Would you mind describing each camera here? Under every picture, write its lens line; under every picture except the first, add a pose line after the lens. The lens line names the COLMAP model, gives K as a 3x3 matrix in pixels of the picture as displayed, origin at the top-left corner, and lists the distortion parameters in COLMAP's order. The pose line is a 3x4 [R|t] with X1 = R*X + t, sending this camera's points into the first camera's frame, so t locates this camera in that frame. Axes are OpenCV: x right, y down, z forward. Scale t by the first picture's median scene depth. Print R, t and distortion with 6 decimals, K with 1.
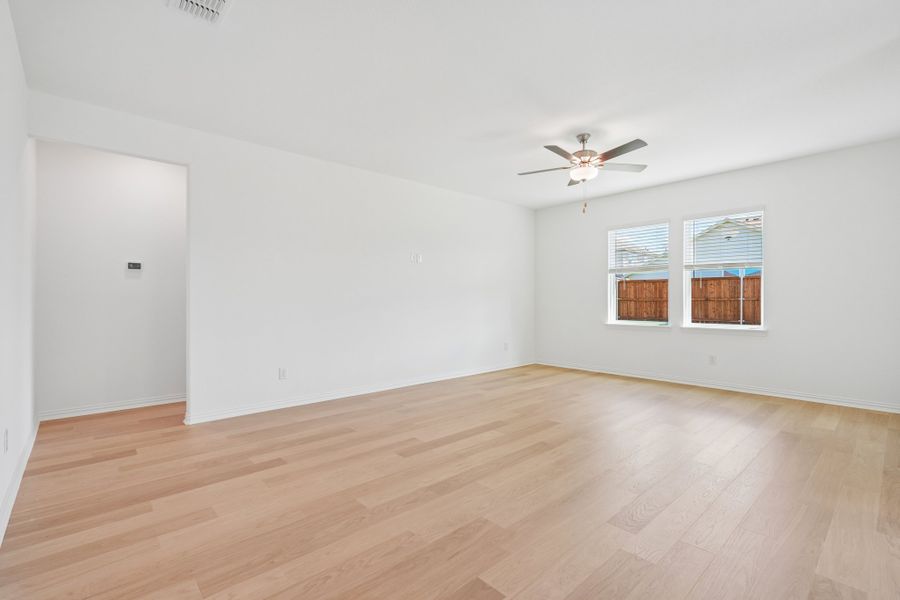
lens RADIAL K [[410.6, 0, 455.2], [0, 410.6, 318.9], [0, 0, 1]] dist [0.000821, -0.000009]
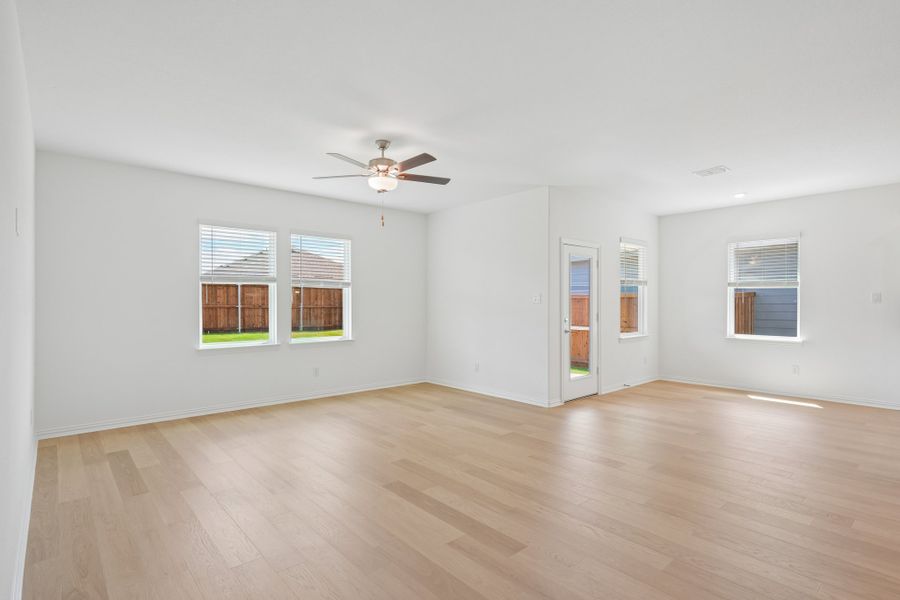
lens RADIAL K [[453.9, 0, 459.6], [0, 453.9, 304.4], [0, 0, 1]] dist [0.007452, 0.000037]
pose [[0.021609, -0.015529, 0.999646, -0.688608], [0.038957, 0.999133, 0.014679, -0.086120], [-0.999007, 0.038626, 0.022196, 0.796581]]
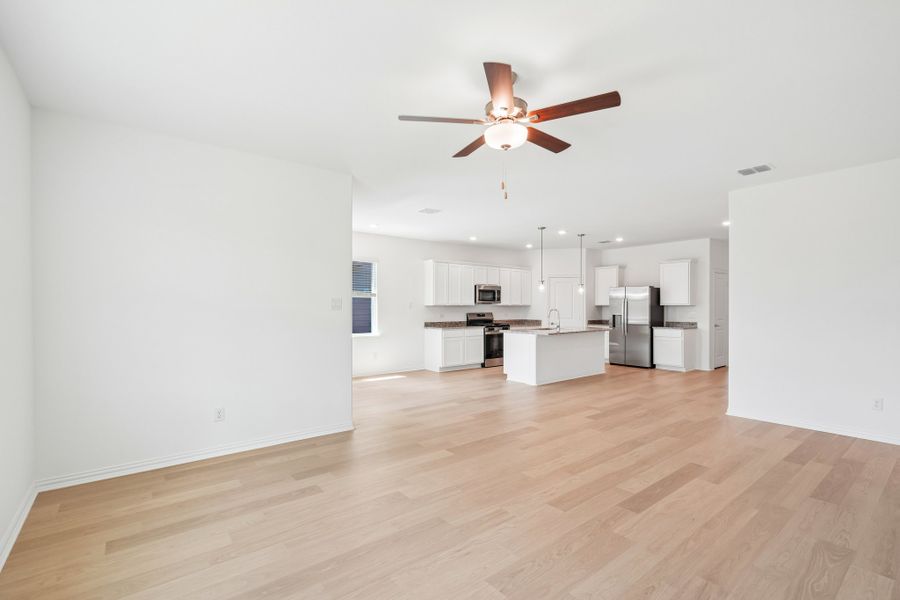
lens RADIAL K [[410.6, 0, 453.5], [0, 410.6, 299.7], [0, 0, 1]] dist [0.000821, -0.000009]
pose [[-0.997167, -0.009985, 0.074552, 0.345009], [-0.008668, 0.999801, 0.017973, -0.103735], [-0.074716, 0.017276, -0.997055, 1.617989]]
